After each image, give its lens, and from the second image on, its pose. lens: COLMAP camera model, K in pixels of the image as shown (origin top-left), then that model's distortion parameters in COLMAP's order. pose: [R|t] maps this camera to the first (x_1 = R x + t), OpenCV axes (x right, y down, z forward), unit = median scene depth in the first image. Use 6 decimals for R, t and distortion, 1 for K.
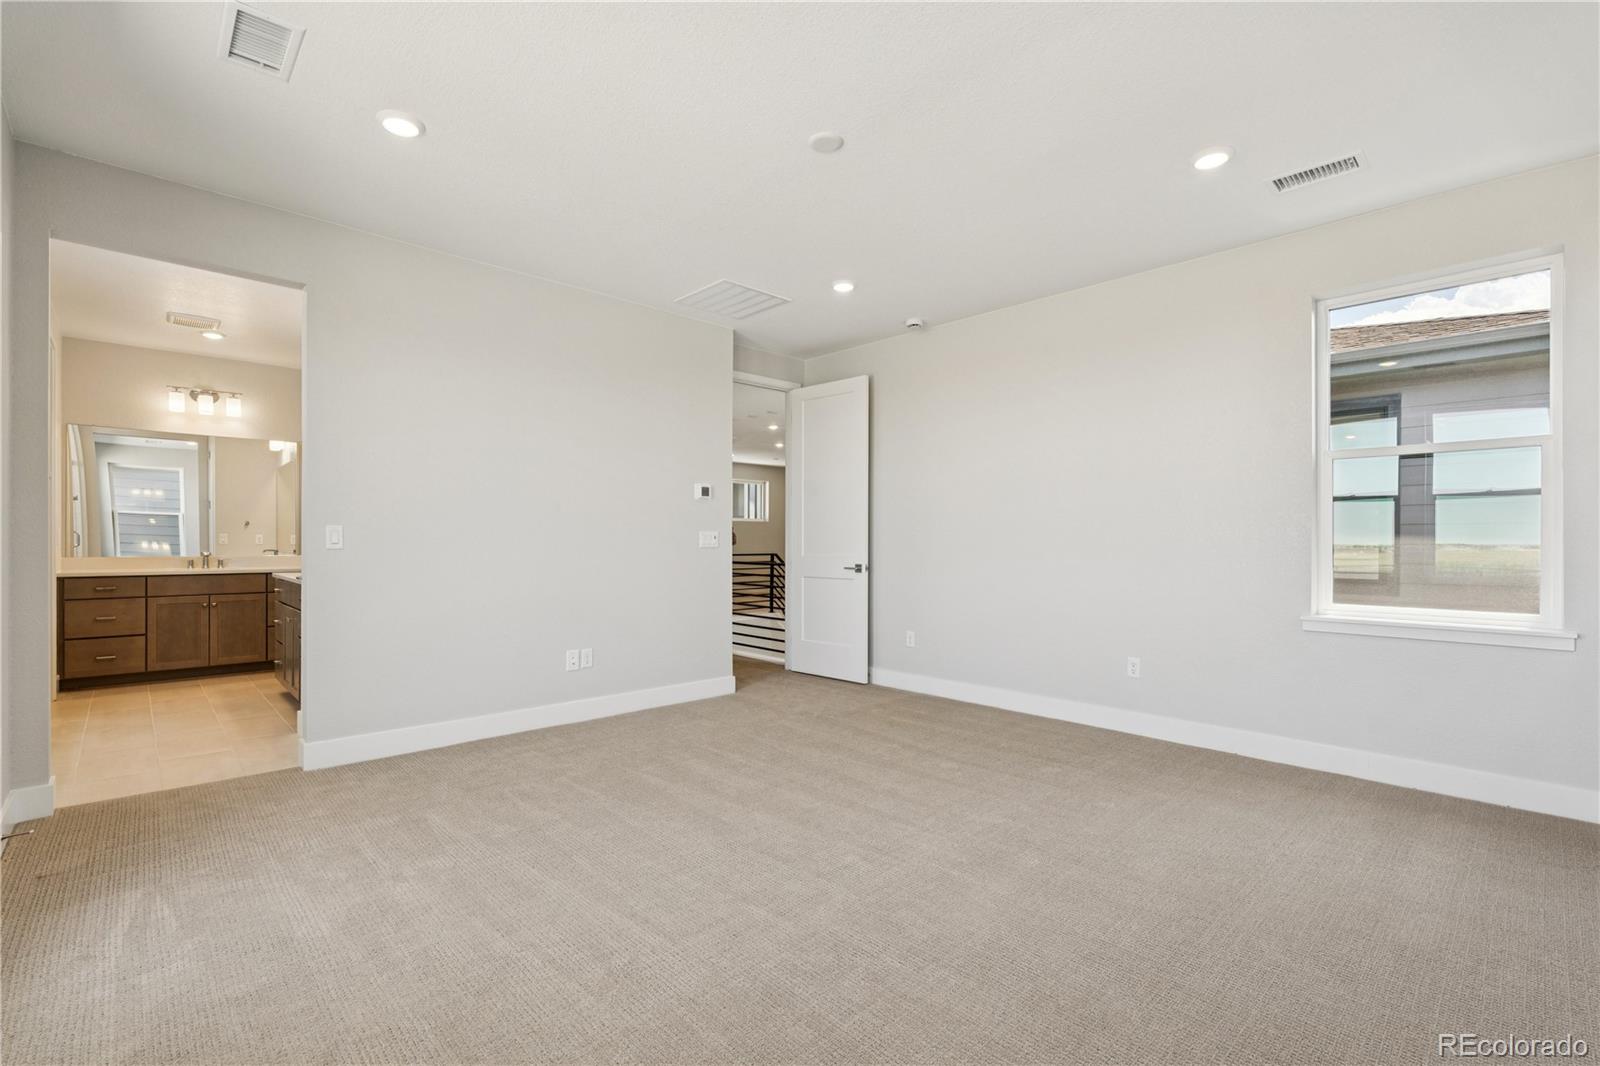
lens RADIAL K [[713.2, 0, 801.3], [0, 713.2, 539.9], [0, 0, 1]] dist [-0.001085, -0.000357]
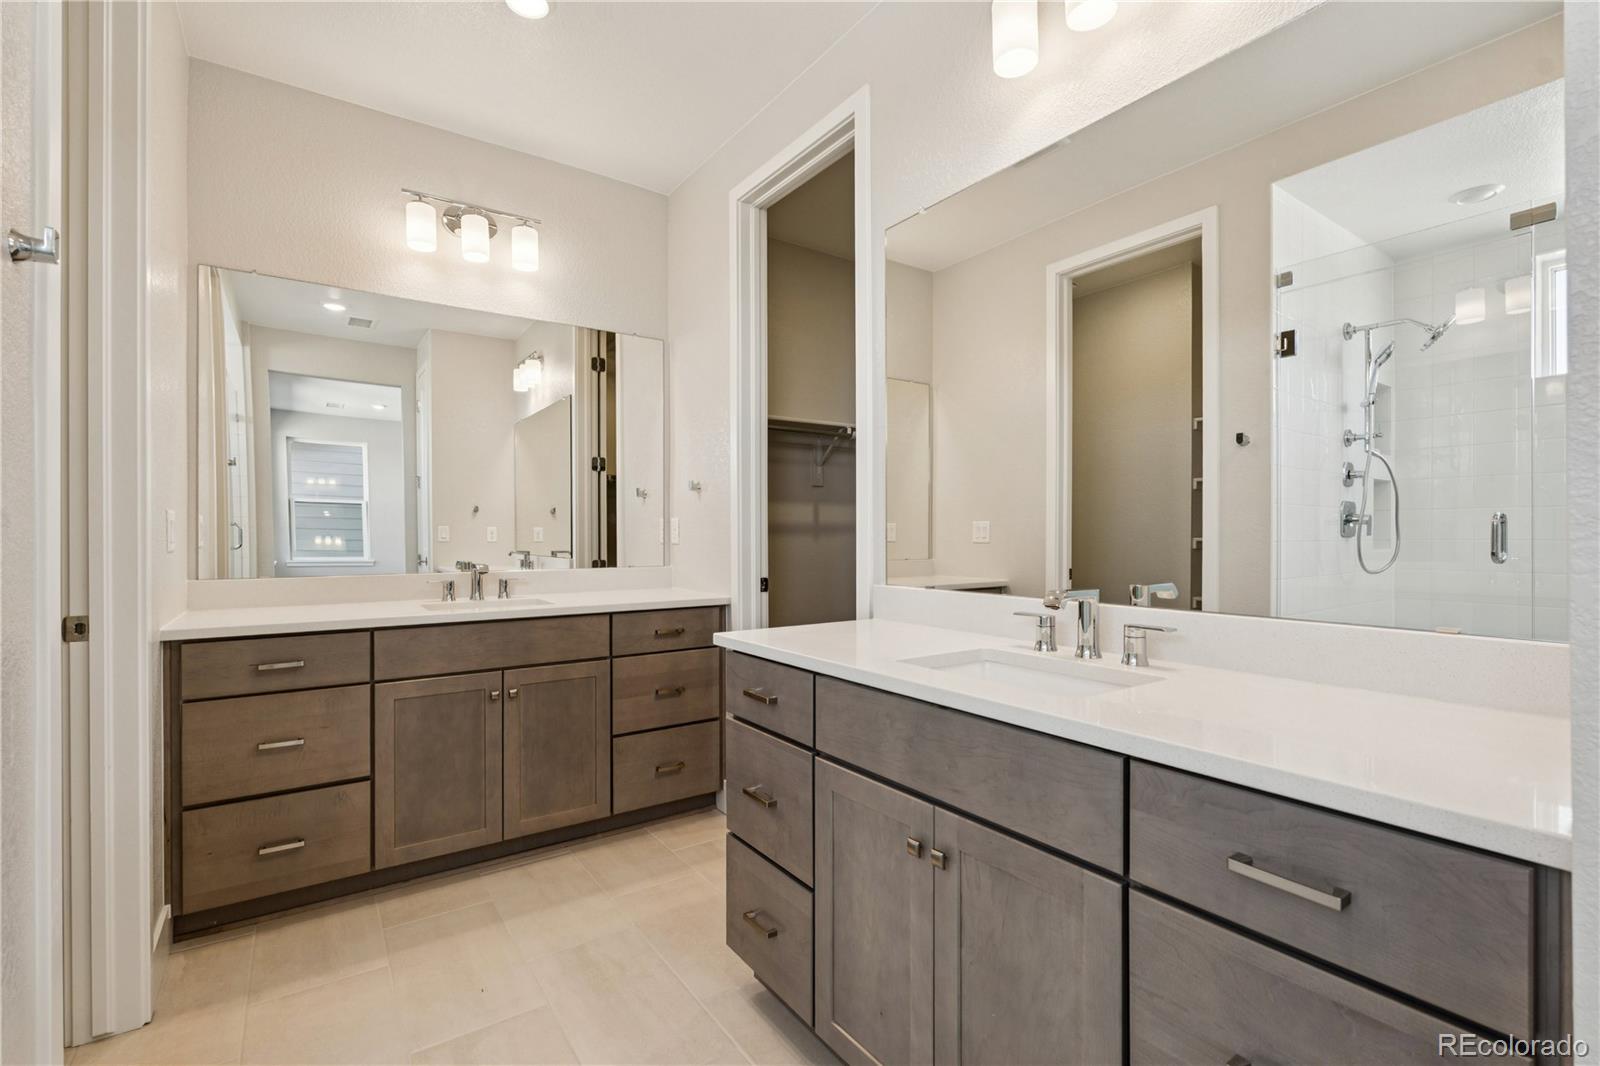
lens RADIAL K [[719.0, 0, 800.0], [0, 719.0, 533.0], [0, 0, 1]] dist [-0.000739, -0.000918]
pose [[0.989128, -0.003443, -0.147018, -0.589517], [0.003600, 0.999993, 0.000802, -0.001629], [0.147014, -0.001323, 0.989133, 0.603754]]
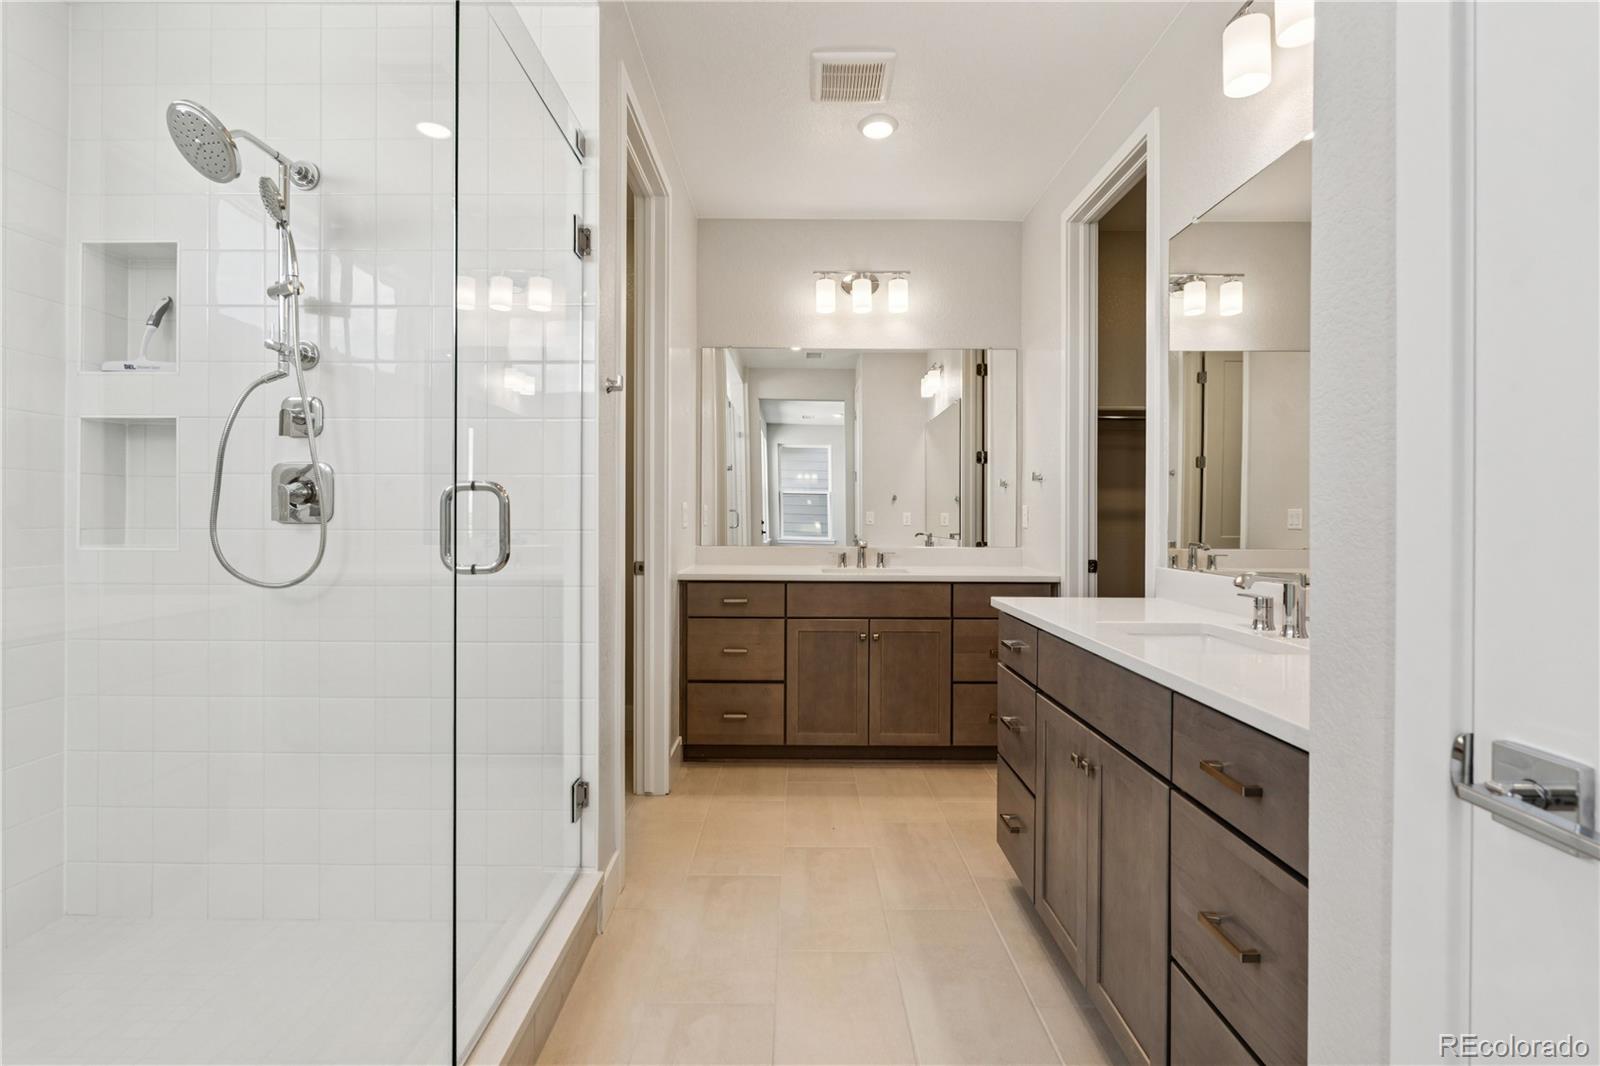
lens RADIAL K [[715.9, 0, 799.6], [0, 715.9, 523.3], [0, 0, 1]] dist [-0.003519, -0.000479]
pose [[0.727450, 0.006621, -0.686129, -0.478787], [-0.002566, 0.999973, 0.006929, -0.001243], [0.686156, -0.003280, 0.727447, 0.546775]]
